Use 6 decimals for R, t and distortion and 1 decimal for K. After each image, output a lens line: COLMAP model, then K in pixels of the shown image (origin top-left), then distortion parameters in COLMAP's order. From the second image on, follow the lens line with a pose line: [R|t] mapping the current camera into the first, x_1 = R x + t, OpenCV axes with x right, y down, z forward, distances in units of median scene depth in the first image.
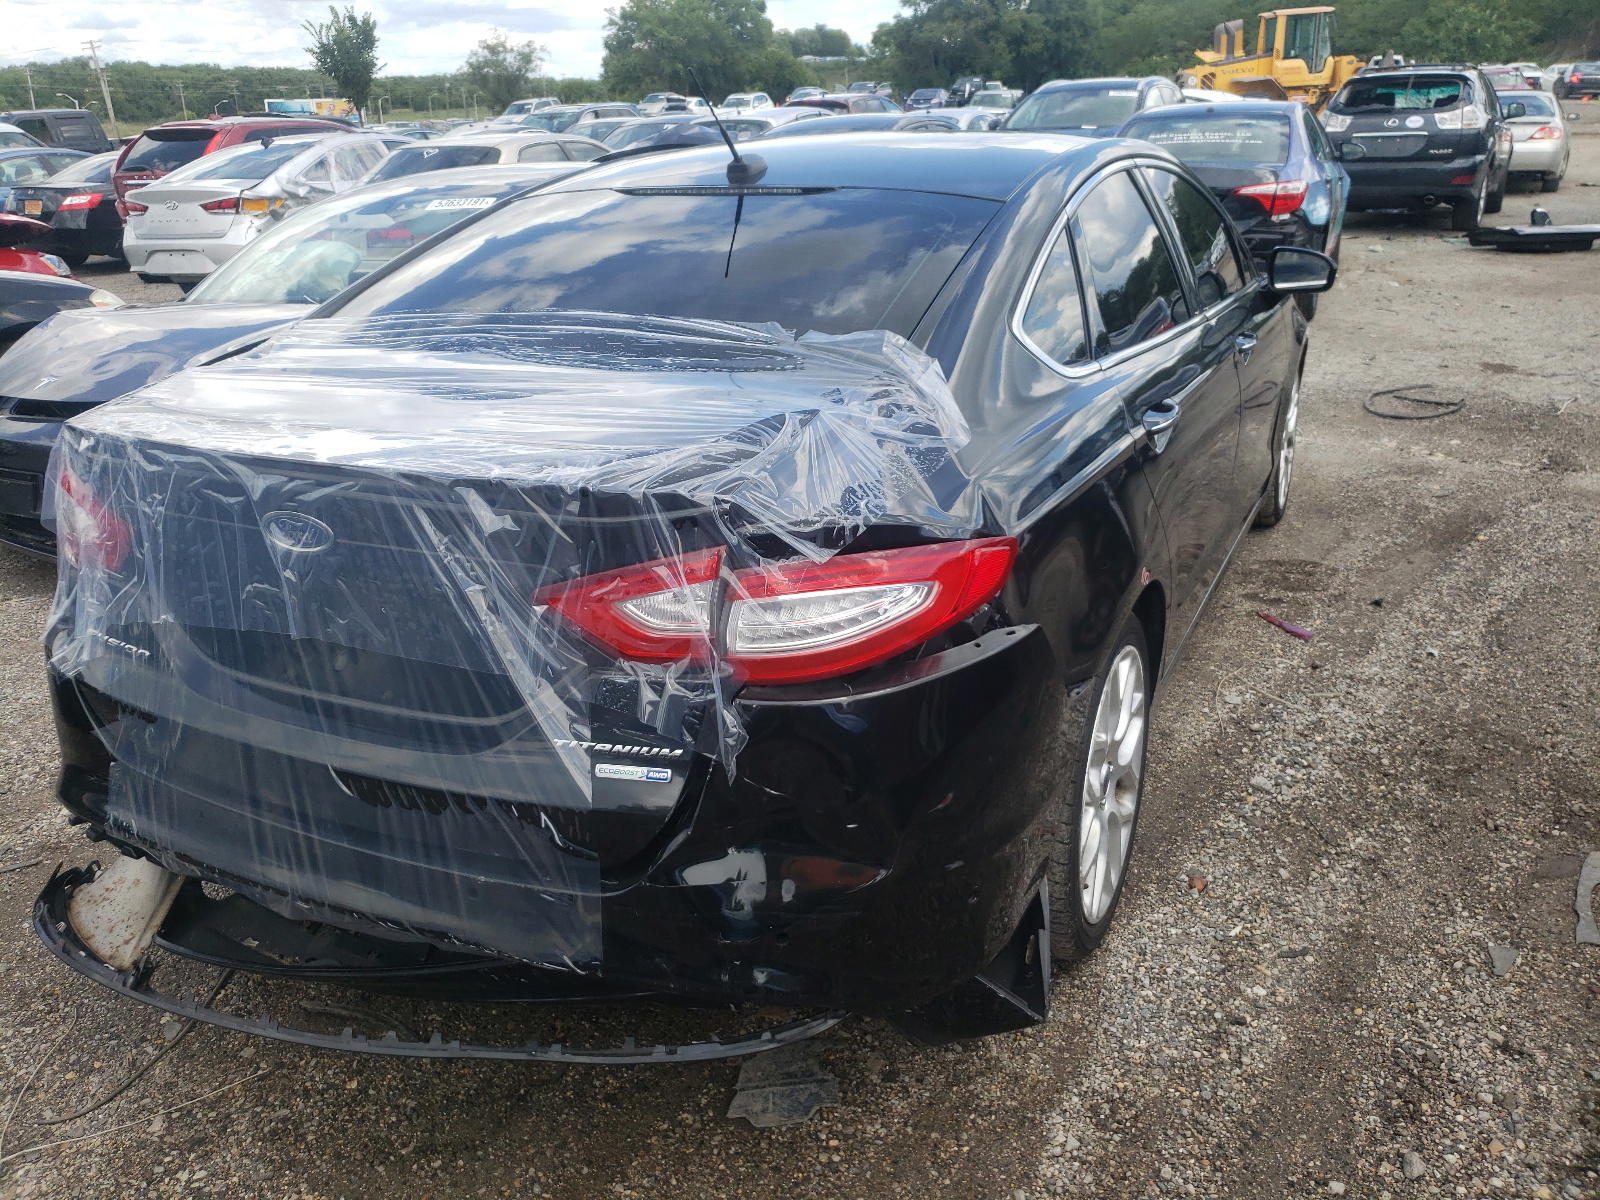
lens RADIAL K [[1248.7, 0, 800.0], [0, 1248.7, 600.0], [0, 0, 1]] dist [-0.001558, -0.003409]
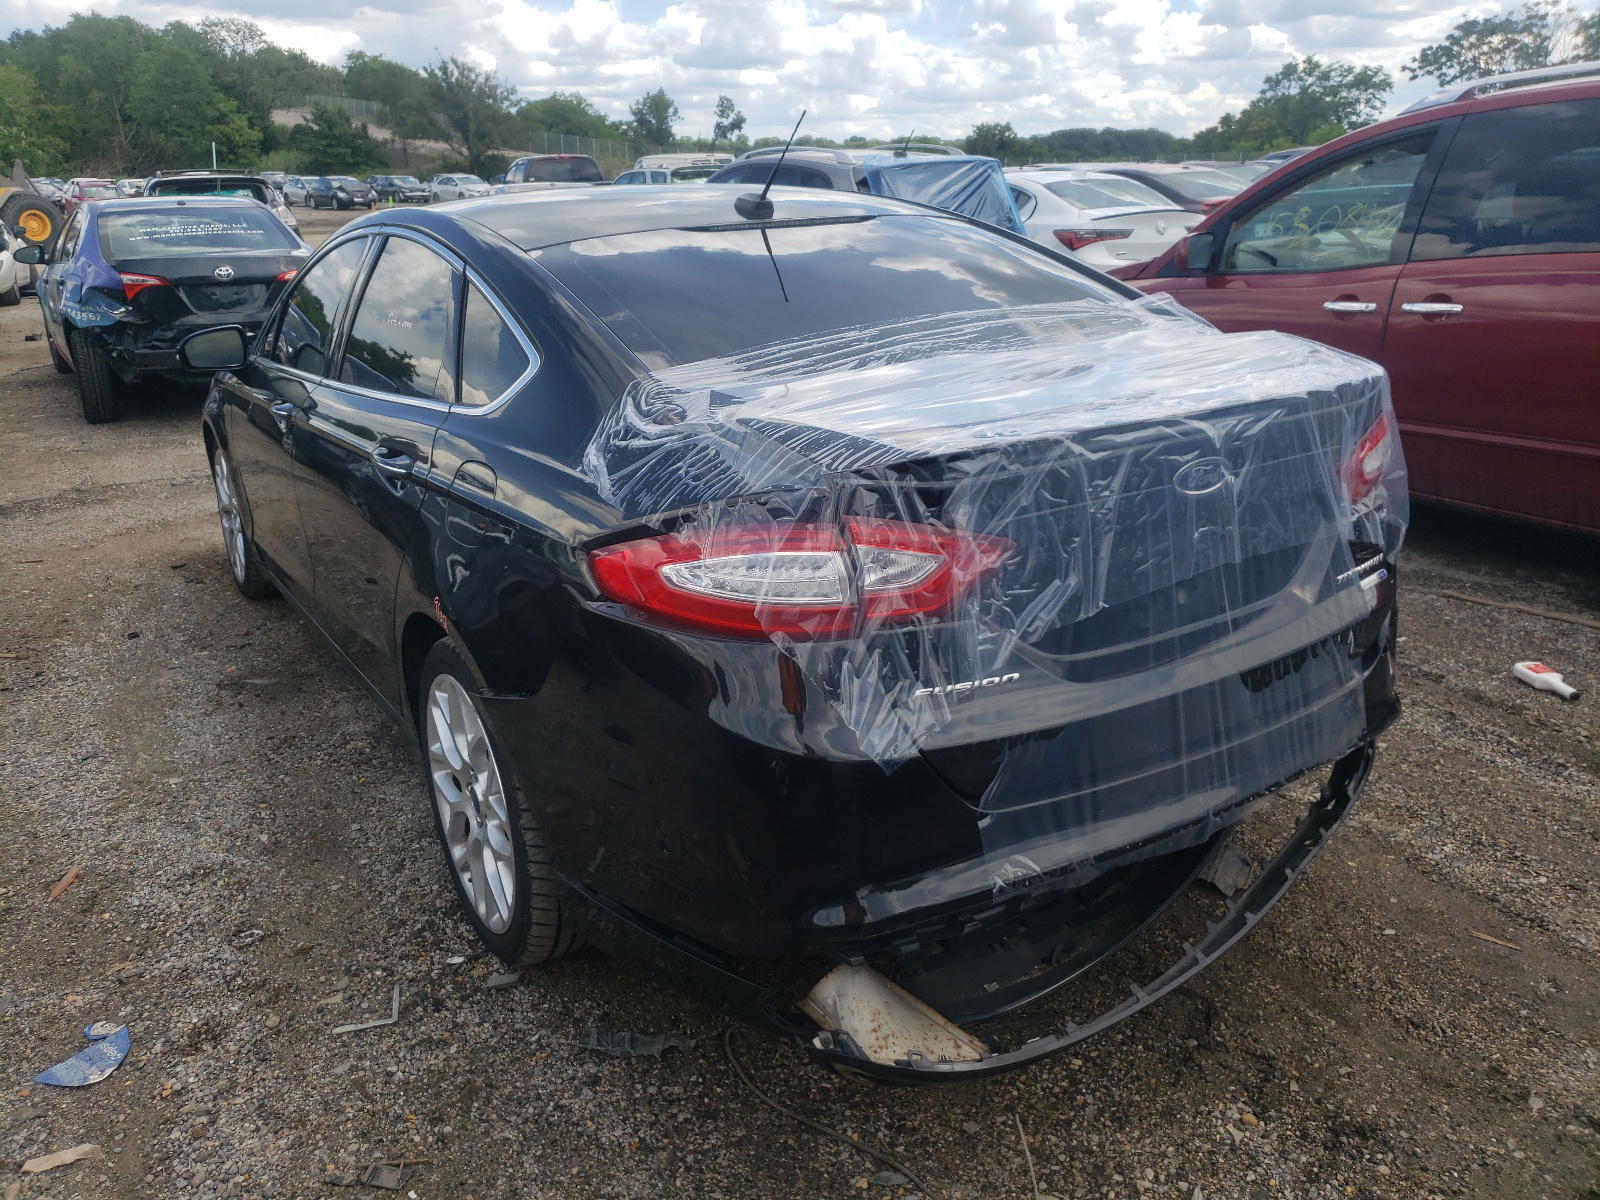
lens RADIAL K [[1283.0, 0, 800.0], [0, 1283.0, 600.0], [0, 0, 1]] dist [-0.003315, -0.001371]
pose [[0.528261, -0.263803, 0.807061, -1.663779], [0.324871, 0.940982, 0.094933, -0.189001], [-0.784473, 0.212042, 0.582786, 0.657912]]
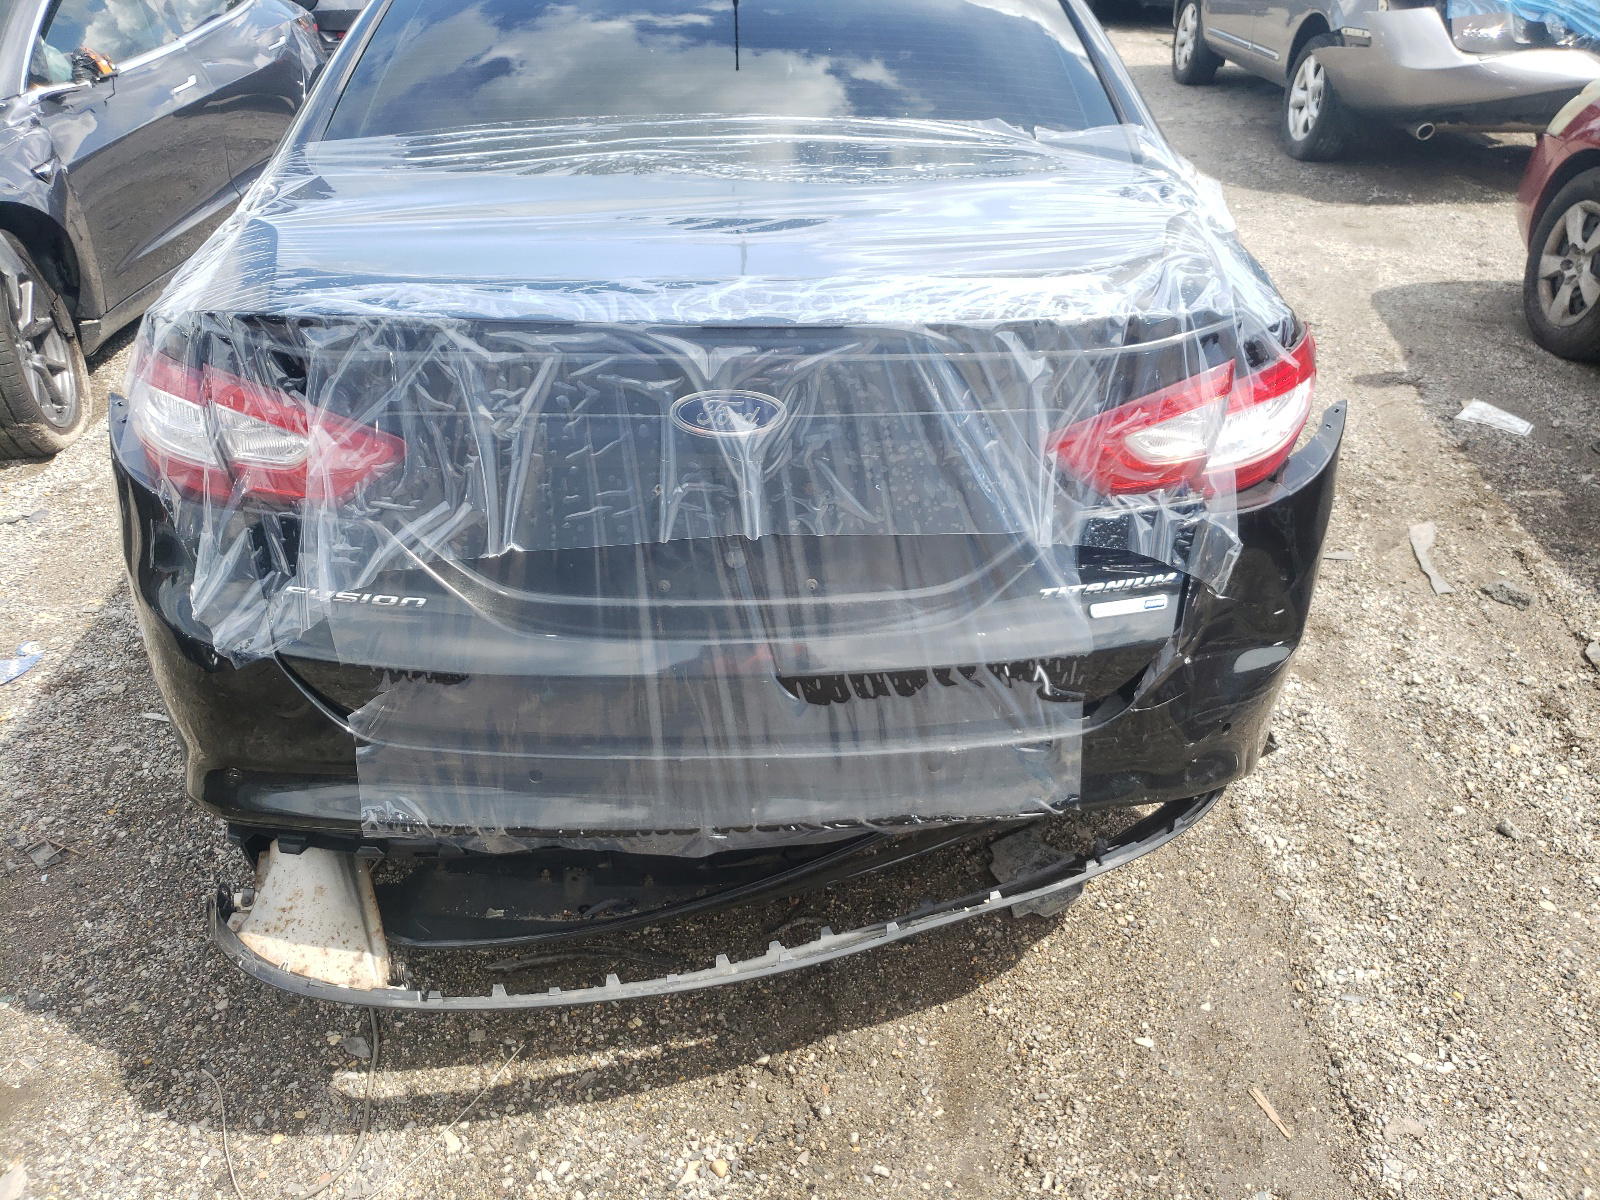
lens RADIAL K [[1263.6, 0, 797.7], [0, 1263.6, 646.5], [0, 0, 1]] dist [0.001401, -0.001172]
pose [[0.875223, -0.221277, 0.430140, -0.797230], [0.132594, 0.964922, 0.226591, -0.093423], [-0.465191, -0.141284, 0.873863, 0.231346]]
